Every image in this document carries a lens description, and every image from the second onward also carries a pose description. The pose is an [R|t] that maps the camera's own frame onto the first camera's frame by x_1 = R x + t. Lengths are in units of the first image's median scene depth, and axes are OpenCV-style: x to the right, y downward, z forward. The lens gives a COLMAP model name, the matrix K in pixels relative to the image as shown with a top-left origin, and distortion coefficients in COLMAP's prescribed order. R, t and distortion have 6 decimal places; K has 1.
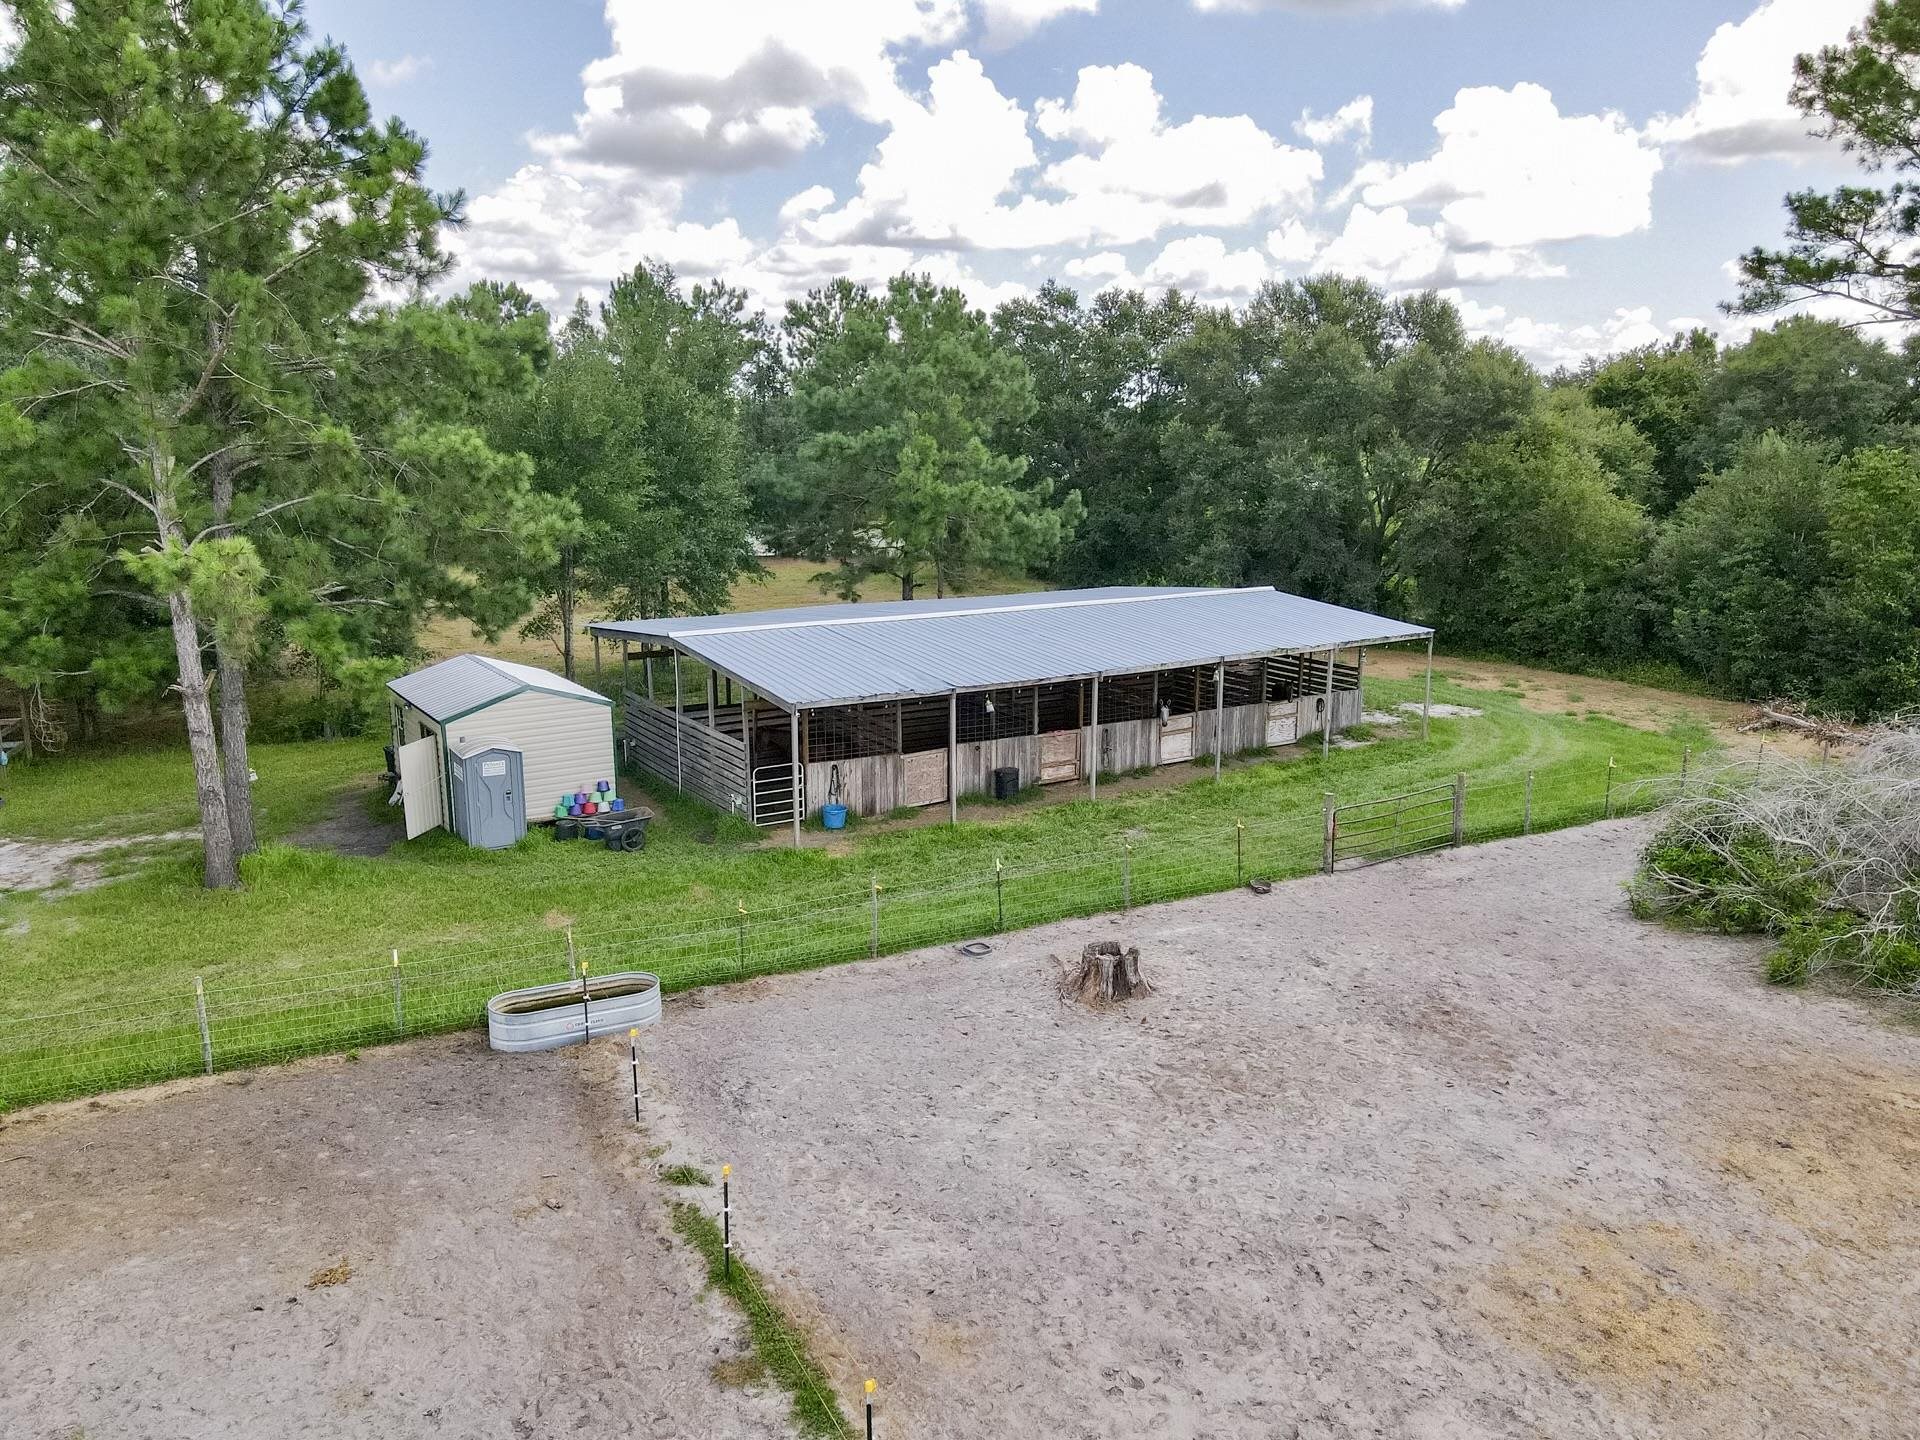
lens RADIAL K [[1453.8, 0, 960.0], [0, 1453.8, 720.0], [0, 0, 1]] dist [-0.002915, 0.001191]
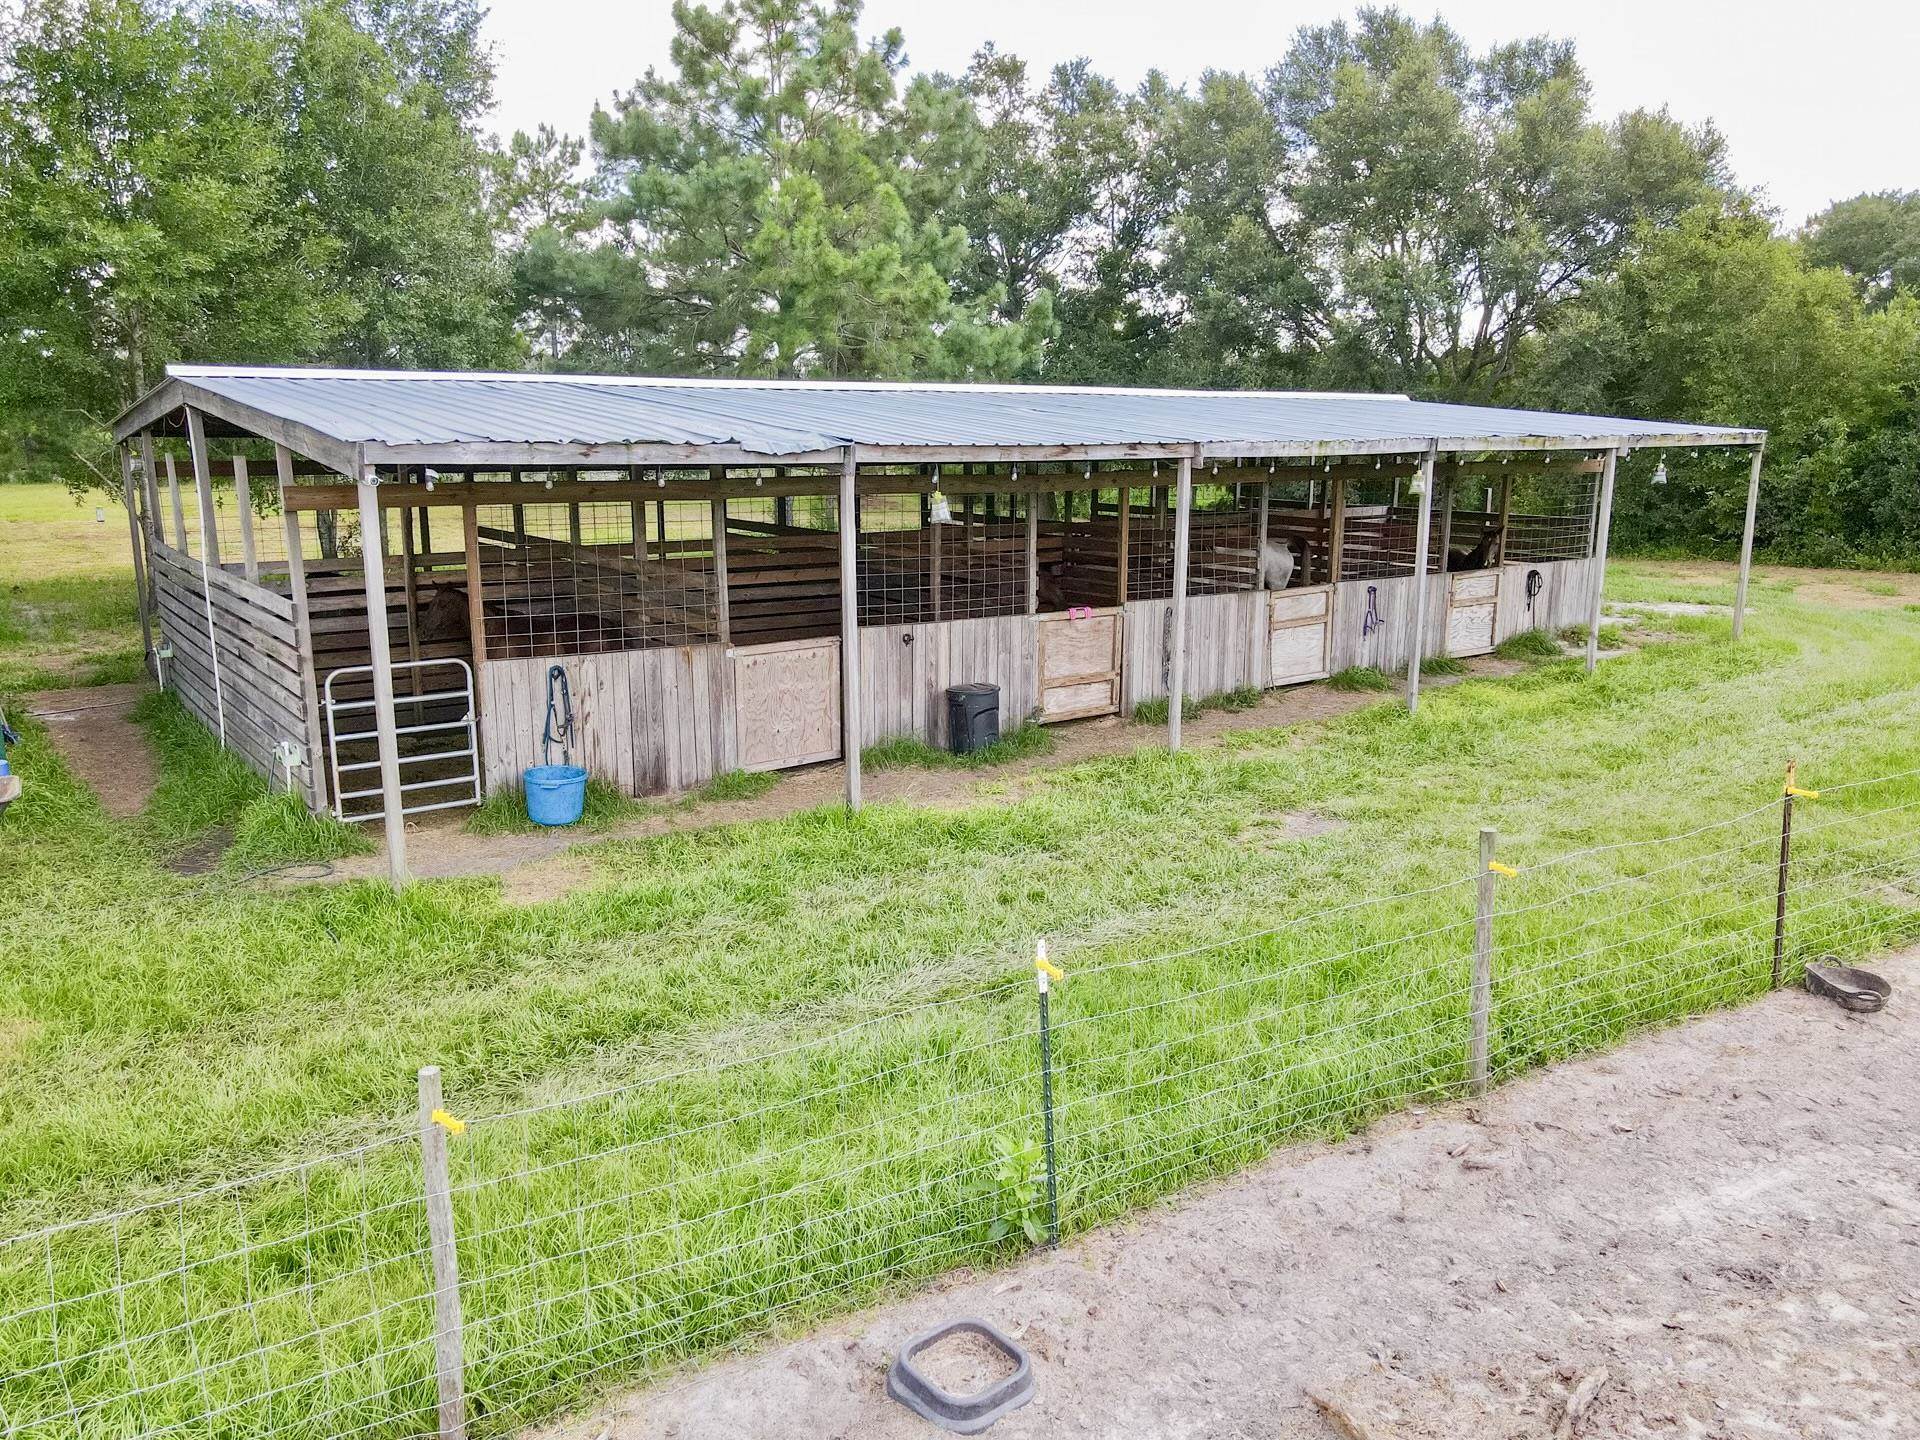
lens RADIAL K [[1453.8, 0, 960.0], [0, 1453.8, 720.0], [0, 0, 1]] dist [-0.002915, 0.001191]
pose [[0.997832, -0.012799, 0.064554, -0.000857], [0.012726, 0.999918, 0.001531, 0.044596], [-0.064568, -0.000706, 0.997913, 0.569808]]
